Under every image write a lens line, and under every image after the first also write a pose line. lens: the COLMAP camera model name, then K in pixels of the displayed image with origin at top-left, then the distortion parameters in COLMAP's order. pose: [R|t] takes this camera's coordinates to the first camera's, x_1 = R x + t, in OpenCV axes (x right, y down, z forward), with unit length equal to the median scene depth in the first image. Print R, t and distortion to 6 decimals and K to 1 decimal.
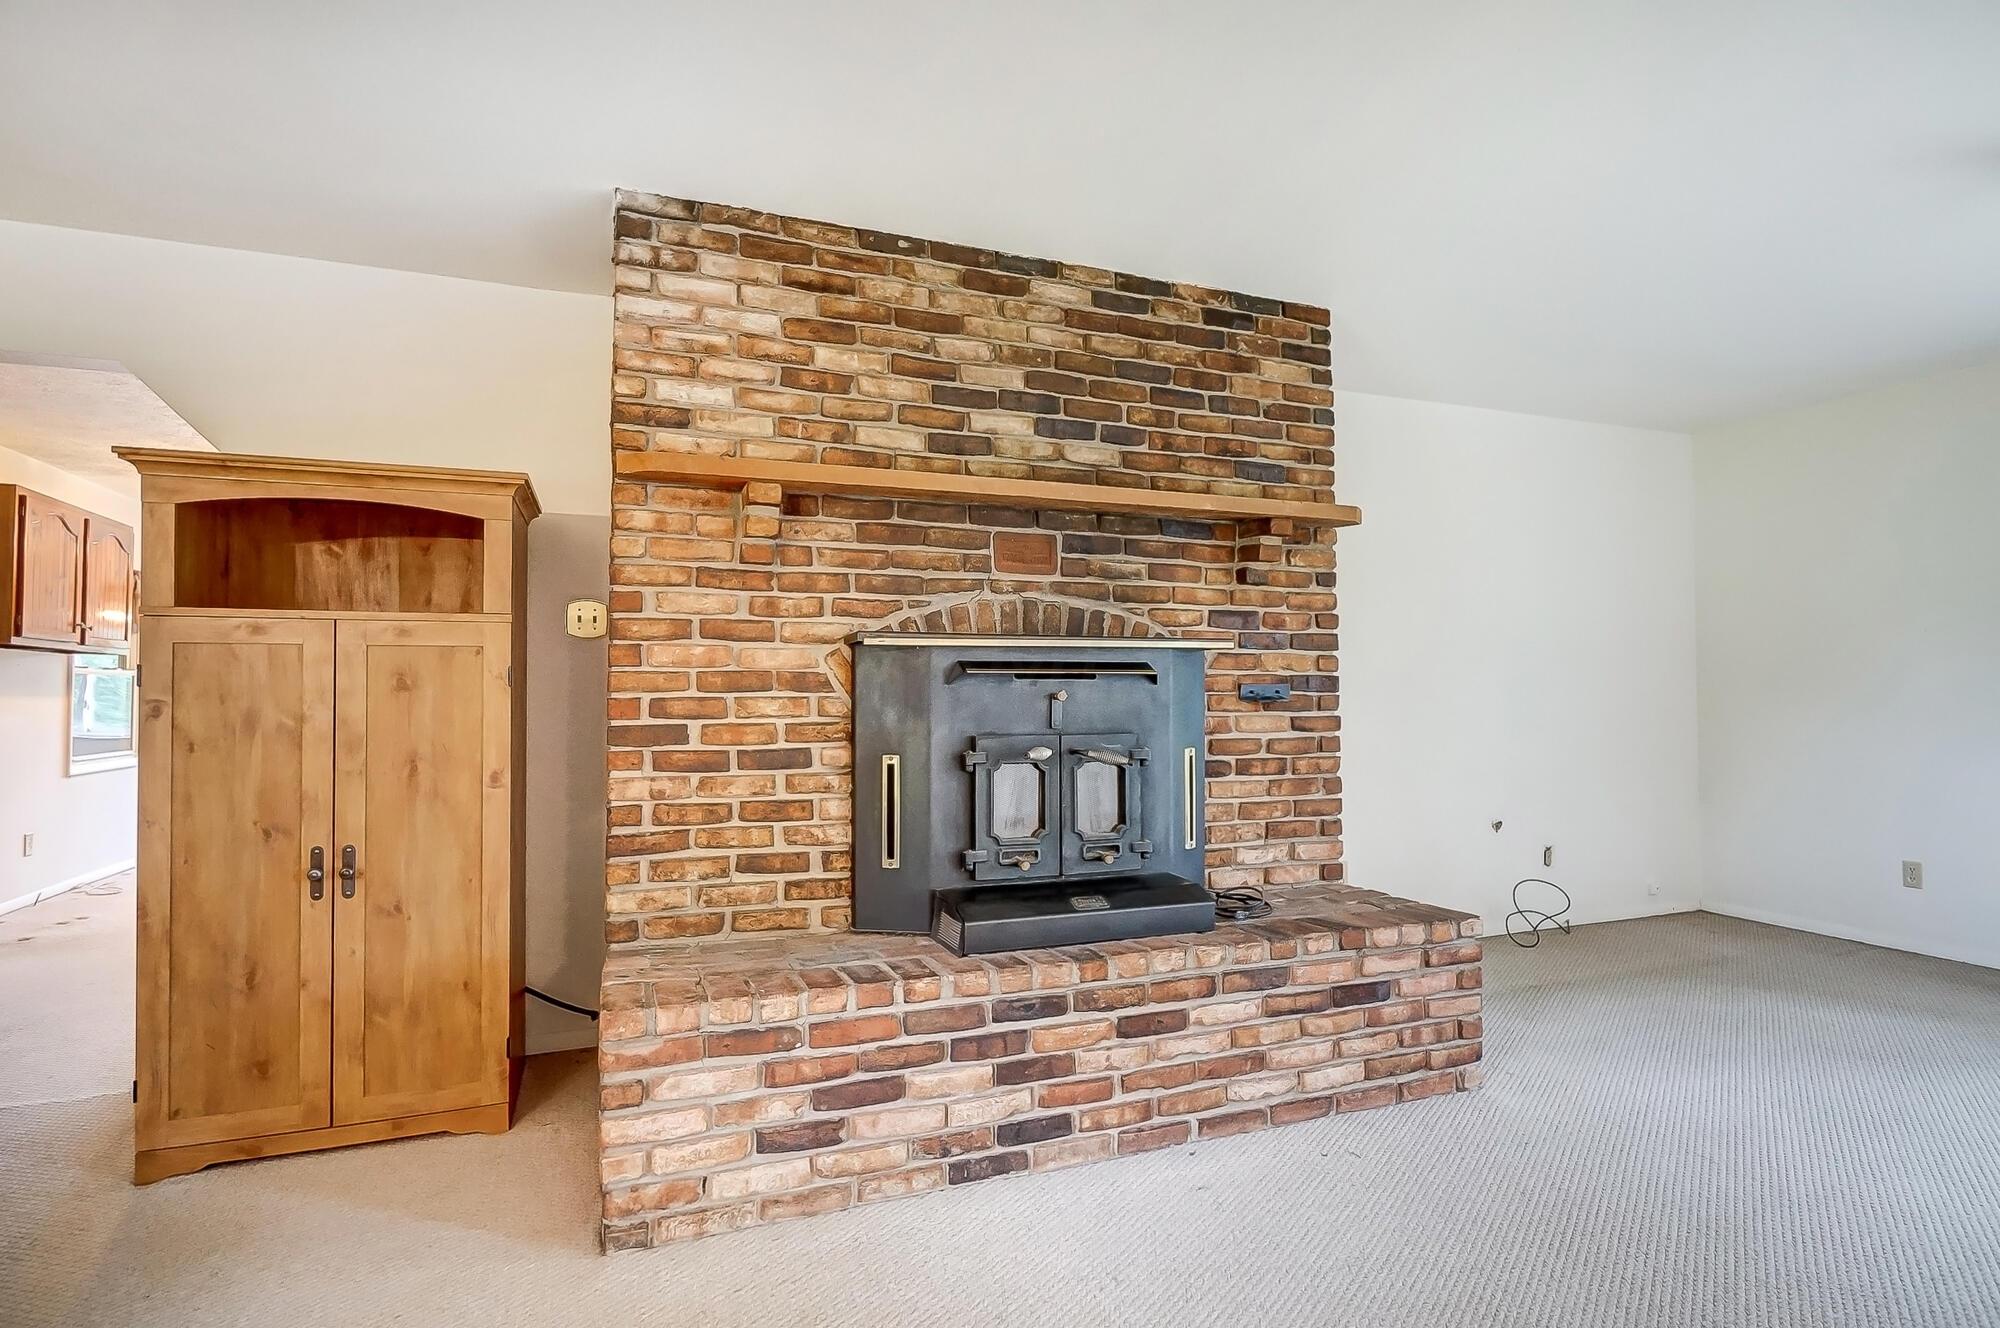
lens RADIAL K [[958.9, 0, 997.0], [0, 958.9, 666.3], [0, 0, 1]] dist [-0.016097, -0.000503]
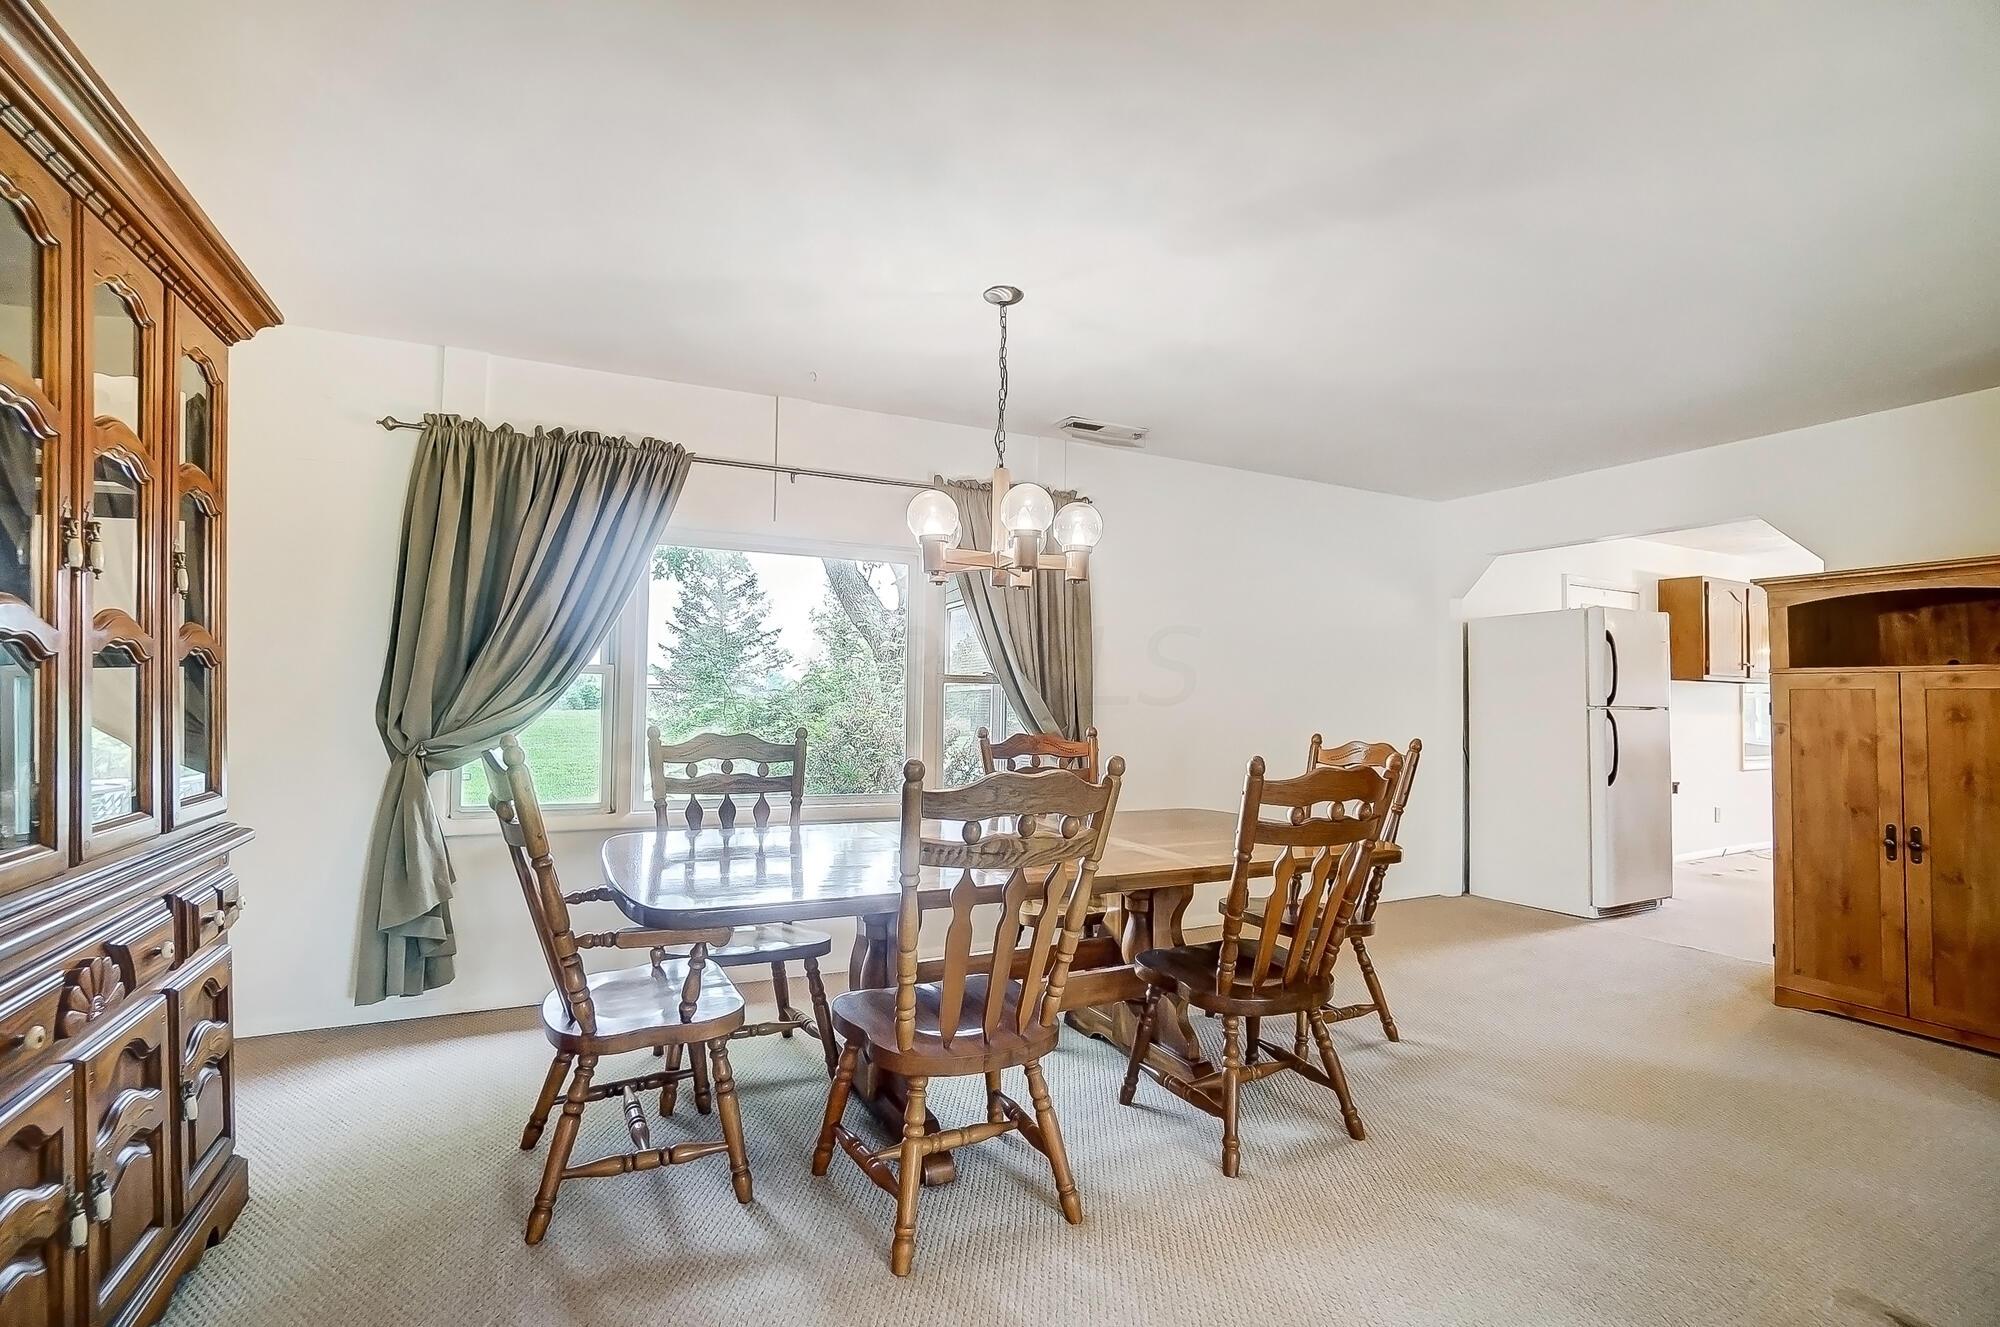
lens RADIAL K [[899.3, 0, 1011.4], [0, 899.3, 677.2], [0, 0, 1]] dist [0.003678, 0.000975]
pose [[0.106074, -0.020174, -0.994154, 0.553863], [0.018454, 0.999662, -0.018317, -0.041095], [0.994187, -0.016403, 0.106411, -0.521500]]
